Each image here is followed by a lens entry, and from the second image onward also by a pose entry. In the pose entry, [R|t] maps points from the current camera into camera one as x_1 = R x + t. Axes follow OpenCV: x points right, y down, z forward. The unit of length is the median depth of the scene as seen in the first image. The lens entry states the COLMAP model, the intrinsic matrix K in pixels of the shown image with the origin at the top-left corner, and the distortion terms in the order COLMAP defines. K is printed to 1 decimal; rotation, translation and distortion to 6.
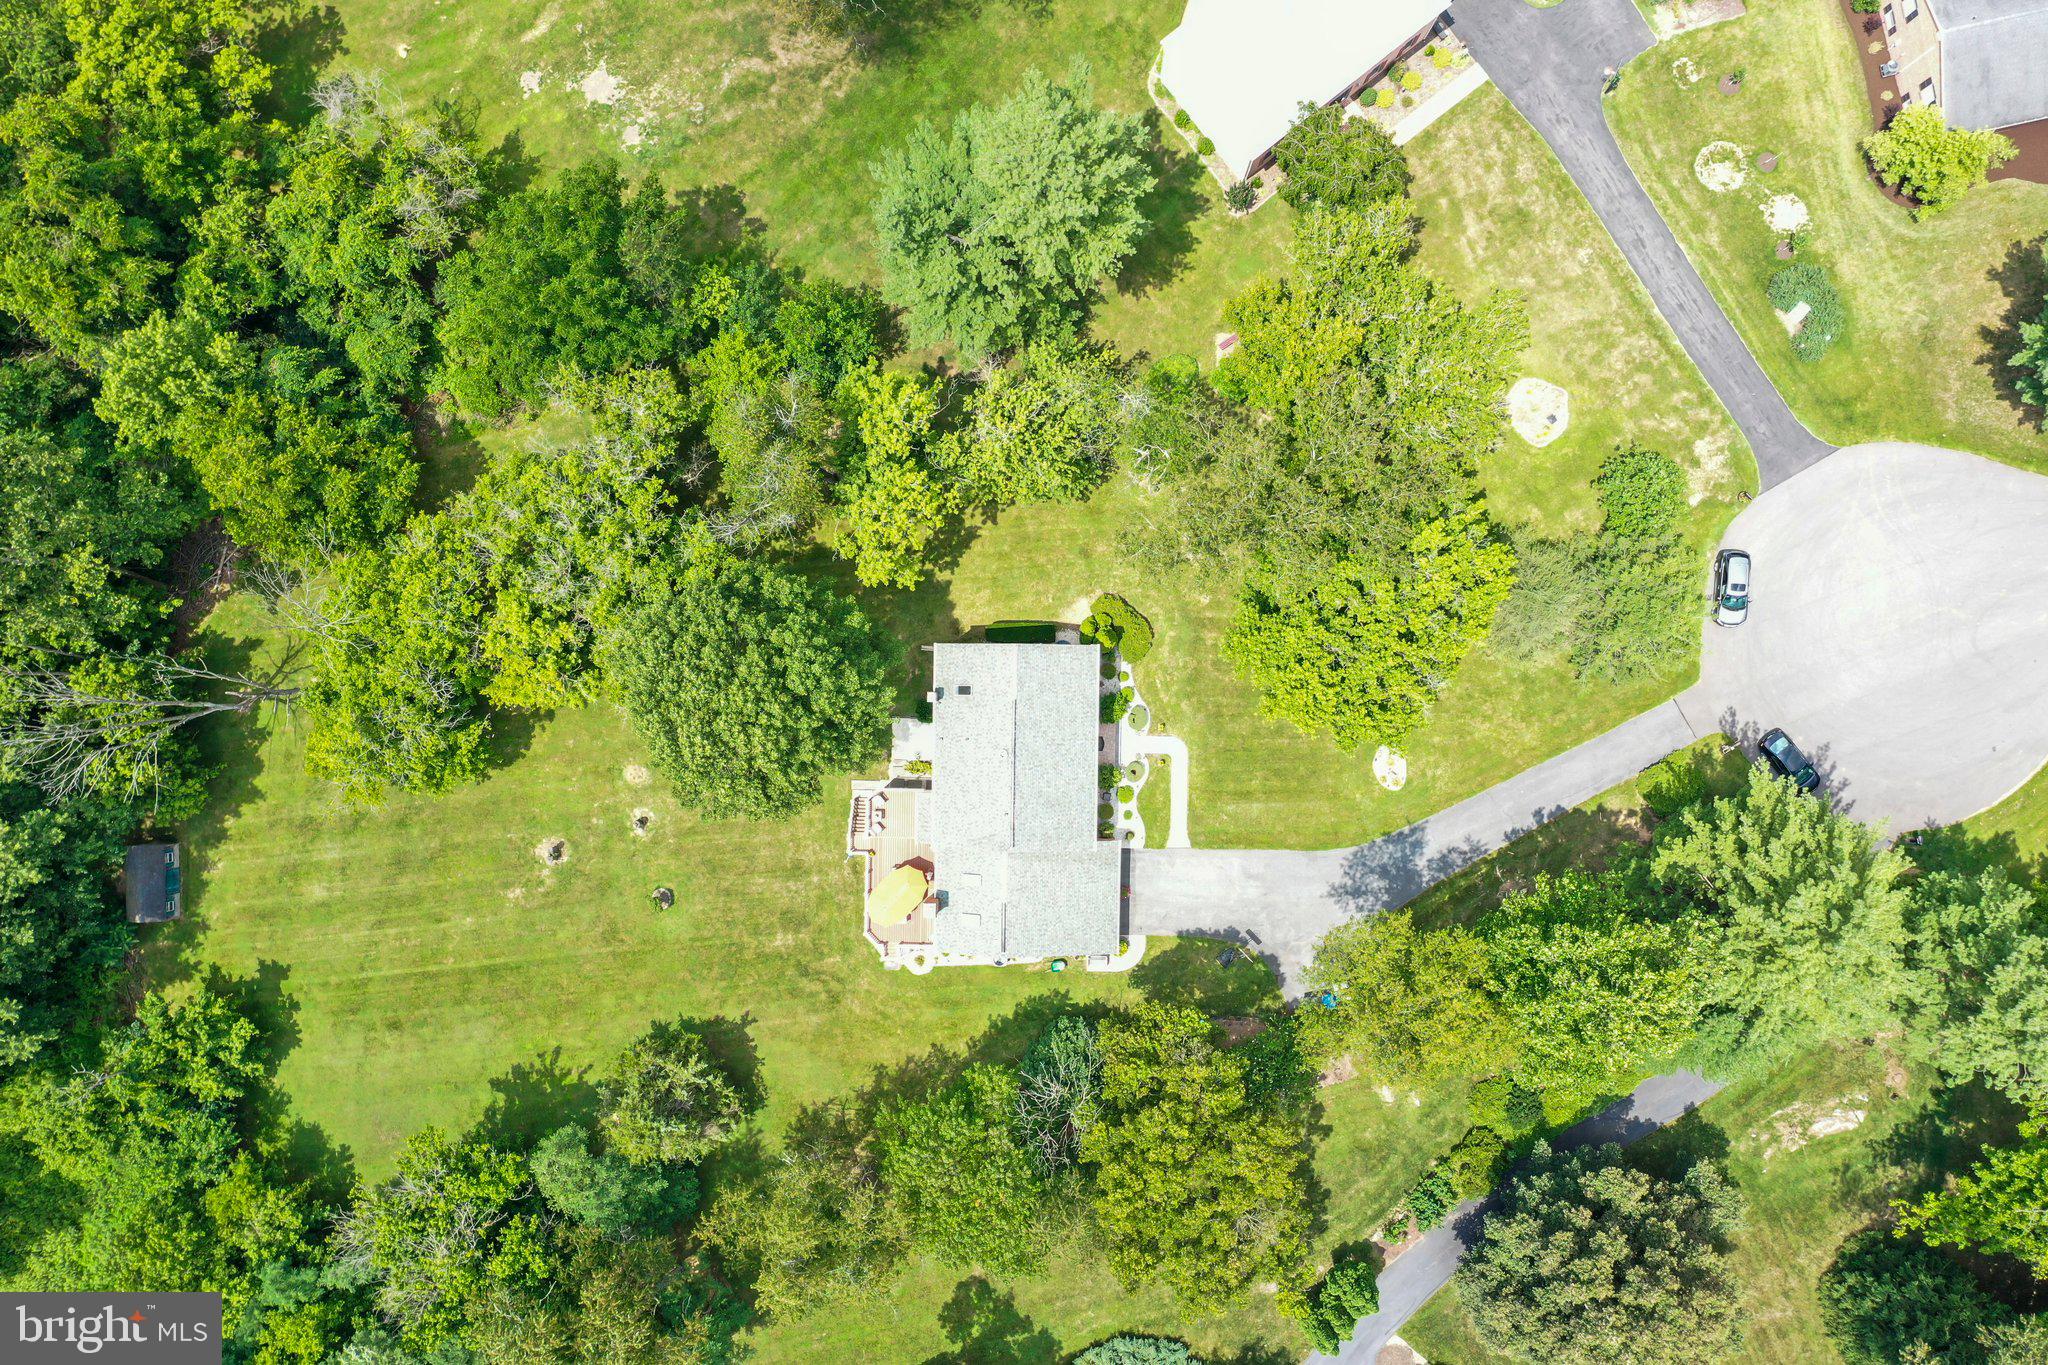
lens RADIAL K [[1627.3, 0, 1028.4], [0, 1627.3, 680.1], [0, 0, 1]] dist [0.001265, 0.004104]
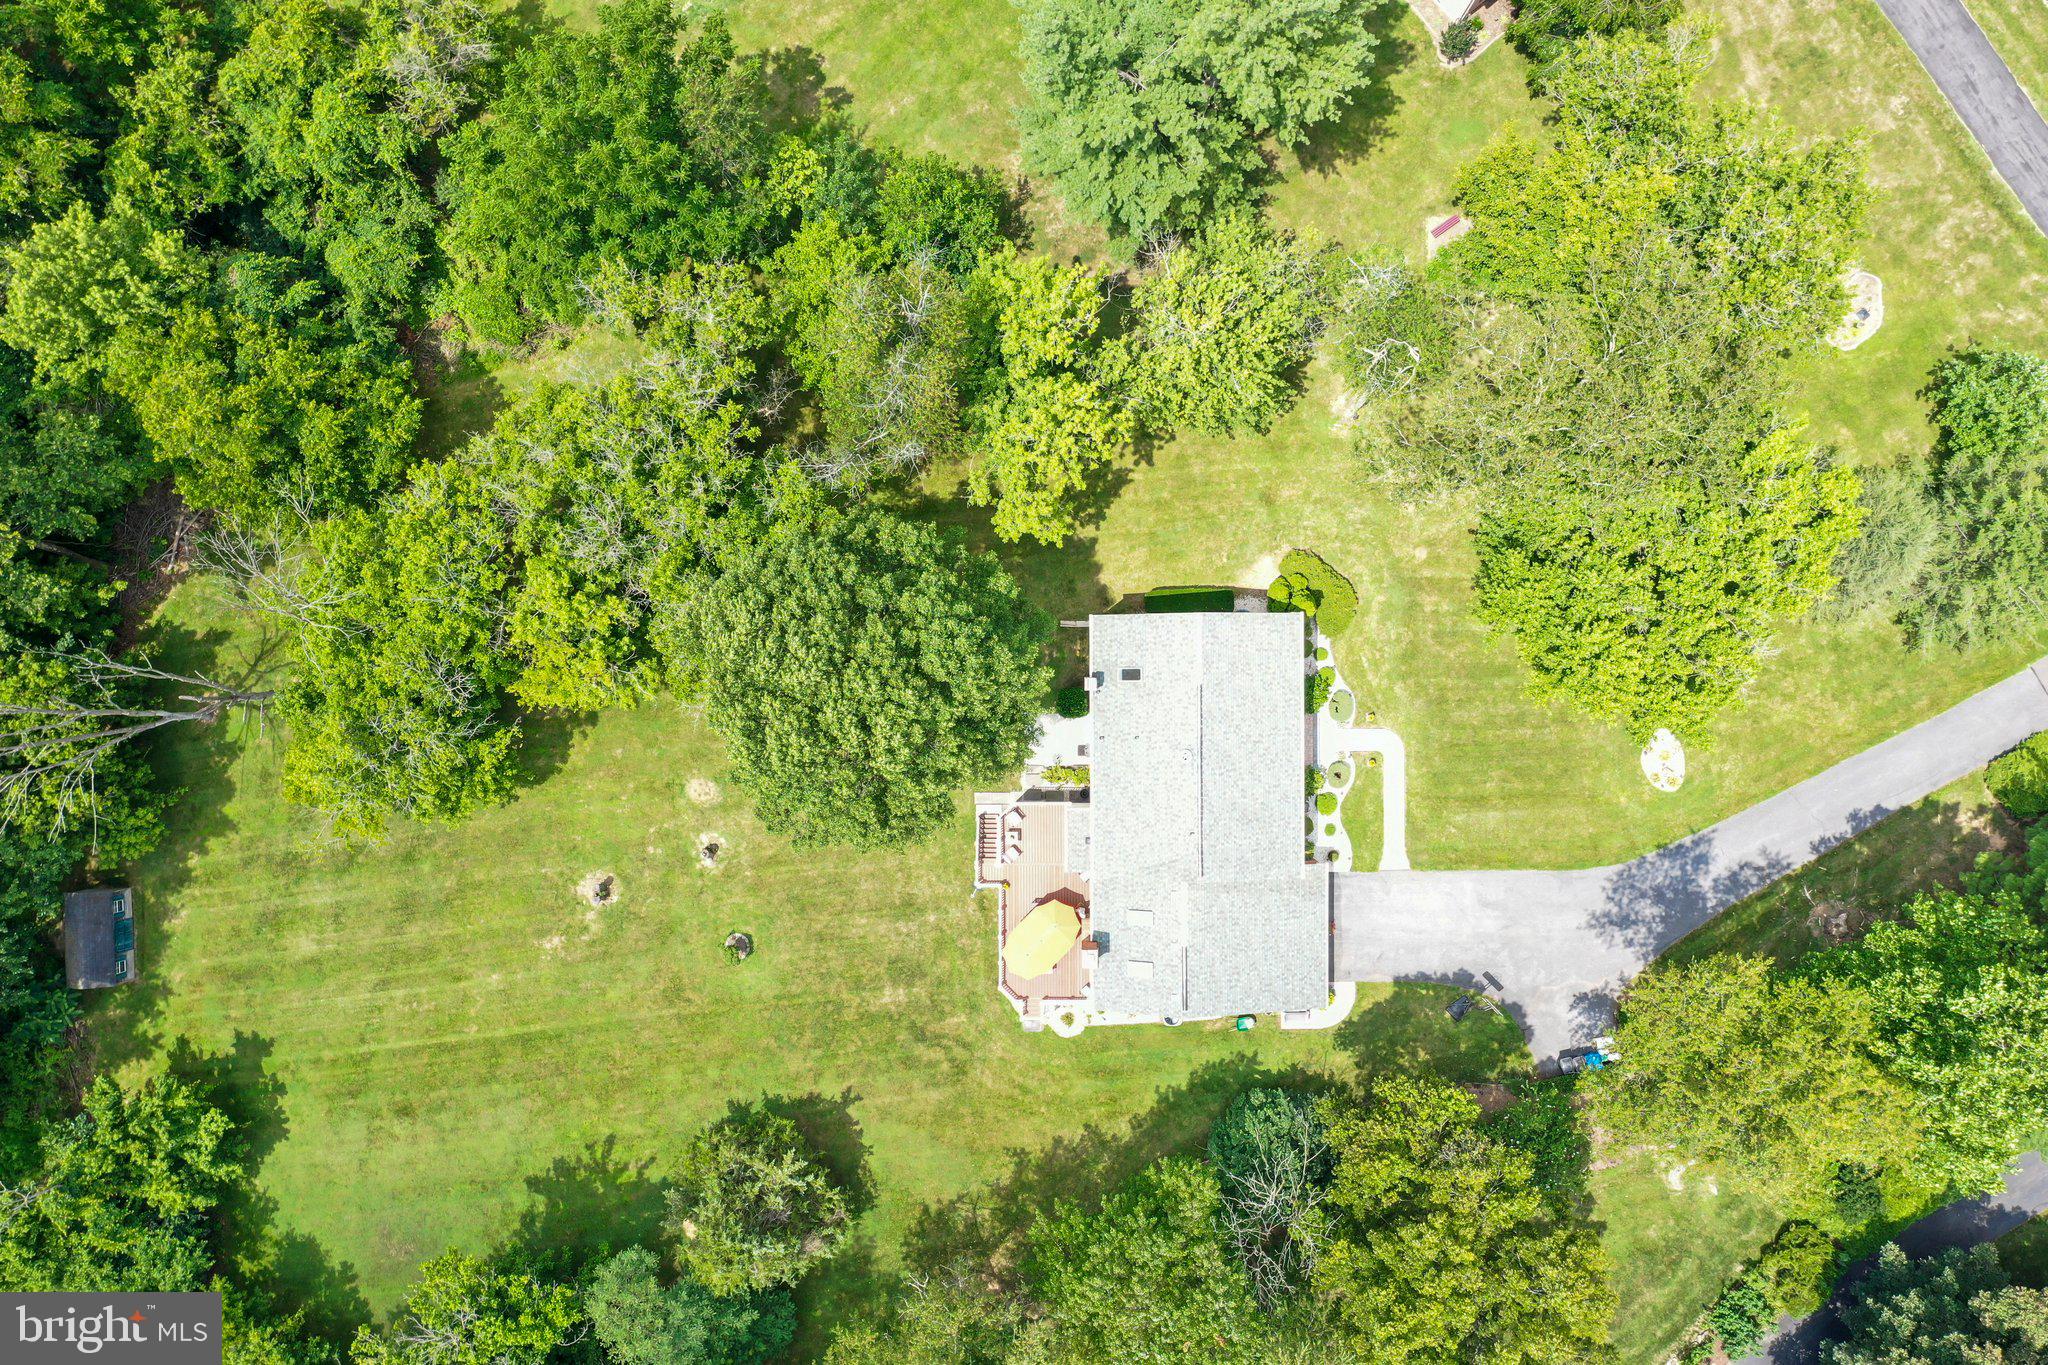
lens RADIAL K [[1621.7, 0, 1026.1], [0, 1621.7, 678.7], [0, 0, 1]] dist [-0.001285, 0.005601]
pose [[0.999784, -0.020691, -0.002105, -0.084482], [0.020691, 0.999786, -0.000132, 0.007142], [0.002107, 0.000088, 0.999998, 0.220274]]
